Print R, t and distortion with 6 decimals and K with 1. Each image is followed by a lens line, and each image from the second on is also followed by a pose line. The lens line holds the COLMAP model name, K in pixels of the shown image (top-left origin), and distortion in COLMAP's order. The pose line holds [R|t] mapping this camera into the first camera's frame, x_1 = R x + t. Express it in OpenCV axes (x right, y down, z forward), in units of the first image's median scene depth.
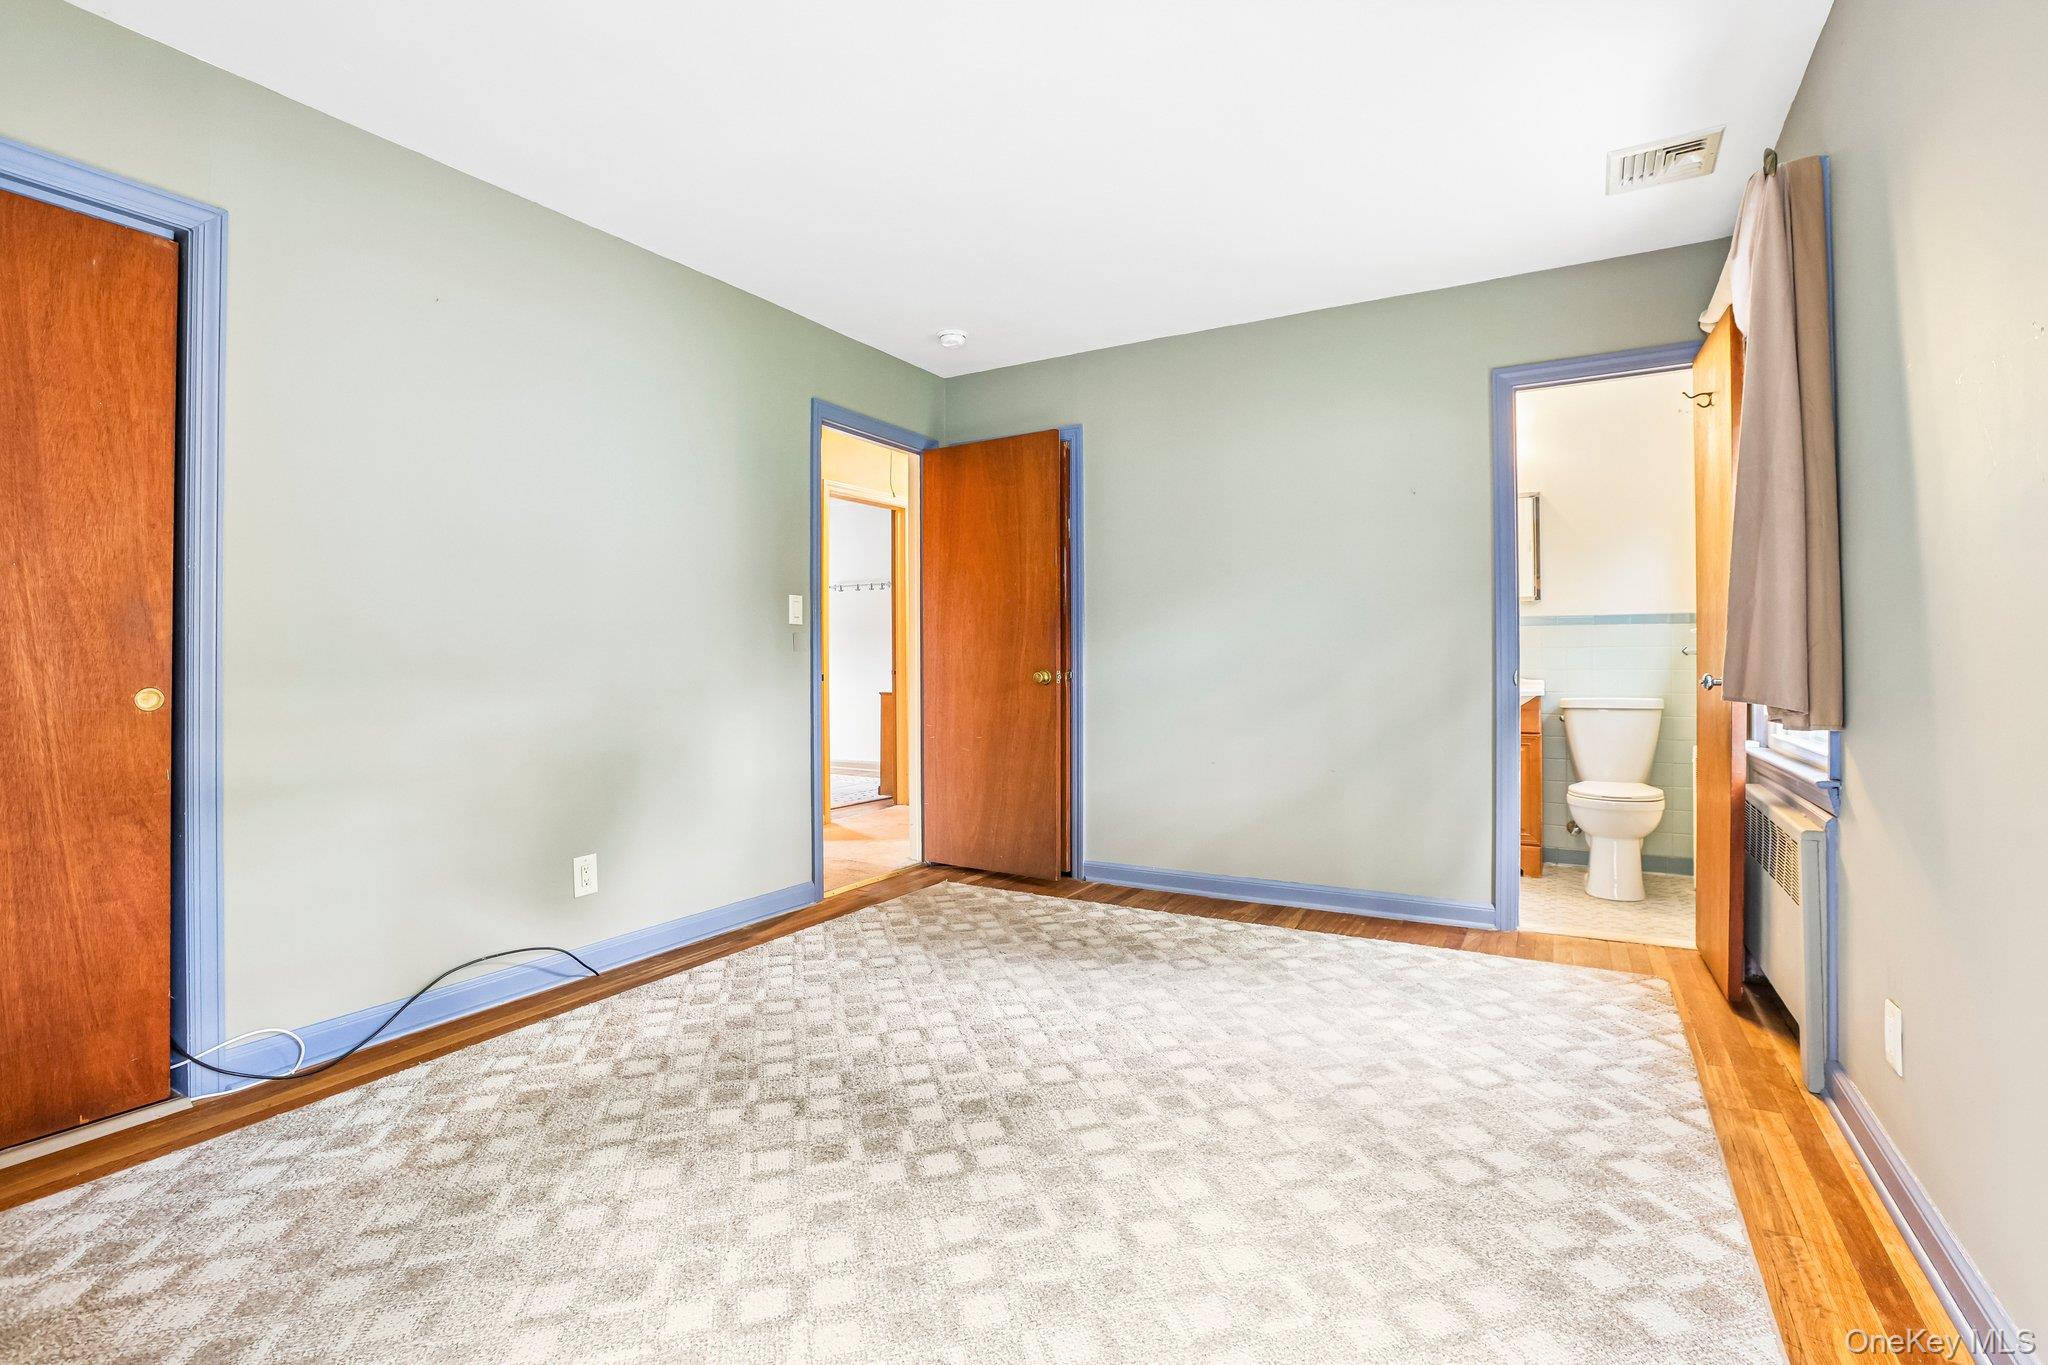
lens RADIAL K [[961.7, 0, 1014.6], [0, 961.7, 686.2], [0, 0, 1]] dist [-0.001820, -0.000197]
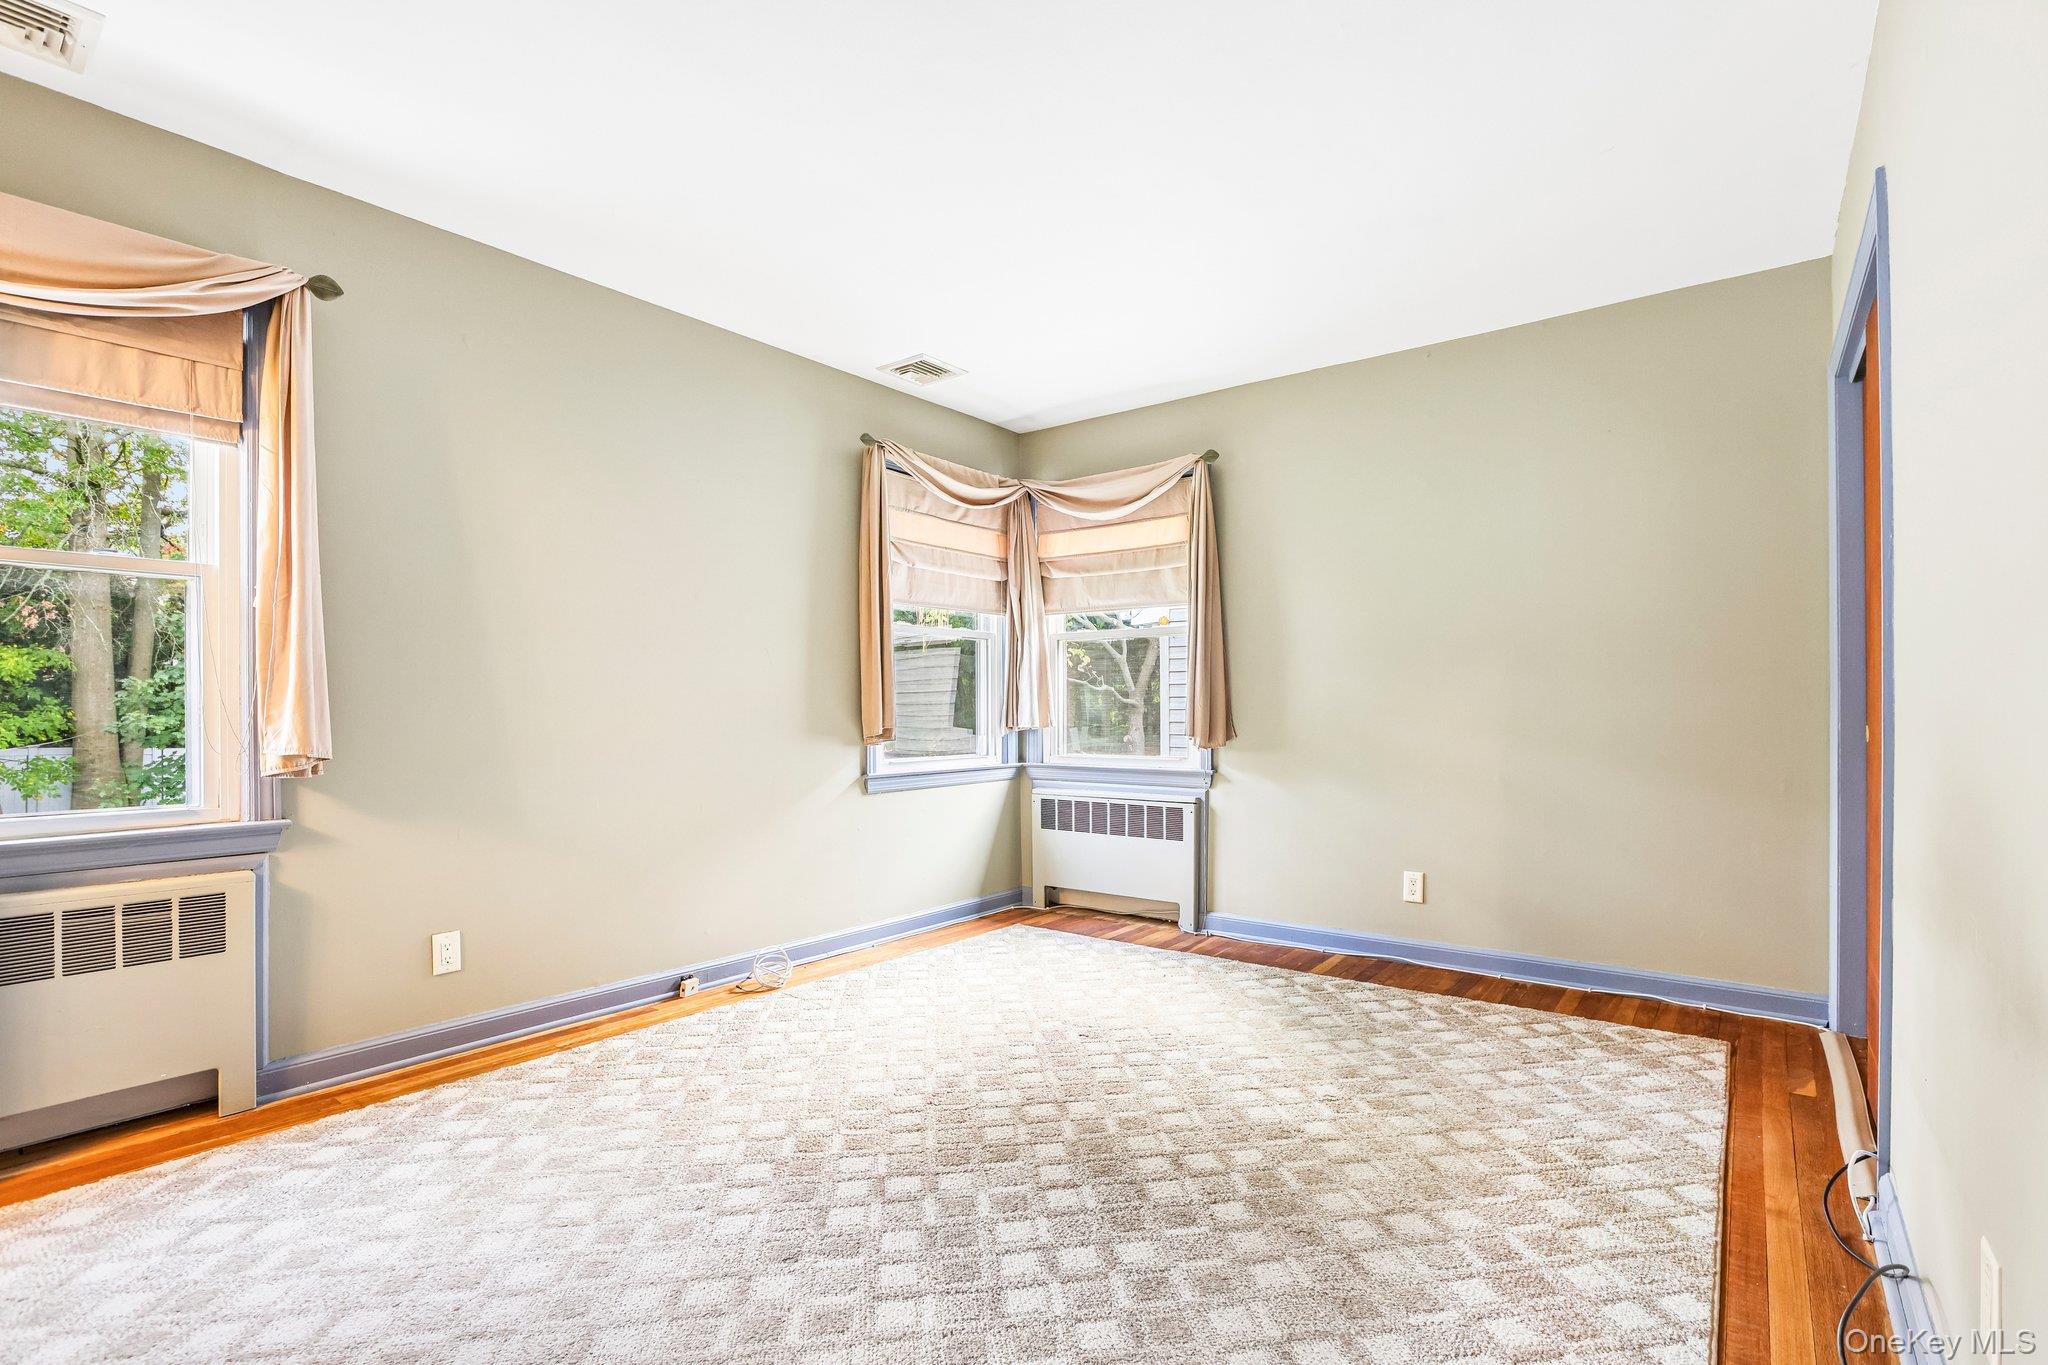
lens RADIAL K [[961.7, 0, 1014.6], [0, 961.7, 686.2], [0, 0, 1]] dist [-0.001820, -0.000197]
pose [[-0.990891, 0.011570, 0.134166, -0.198981], [0.011428, 0.999933, -0.001828, -0.053729], [-0.134179, -0.000278, -0.990957, 2.041887]]
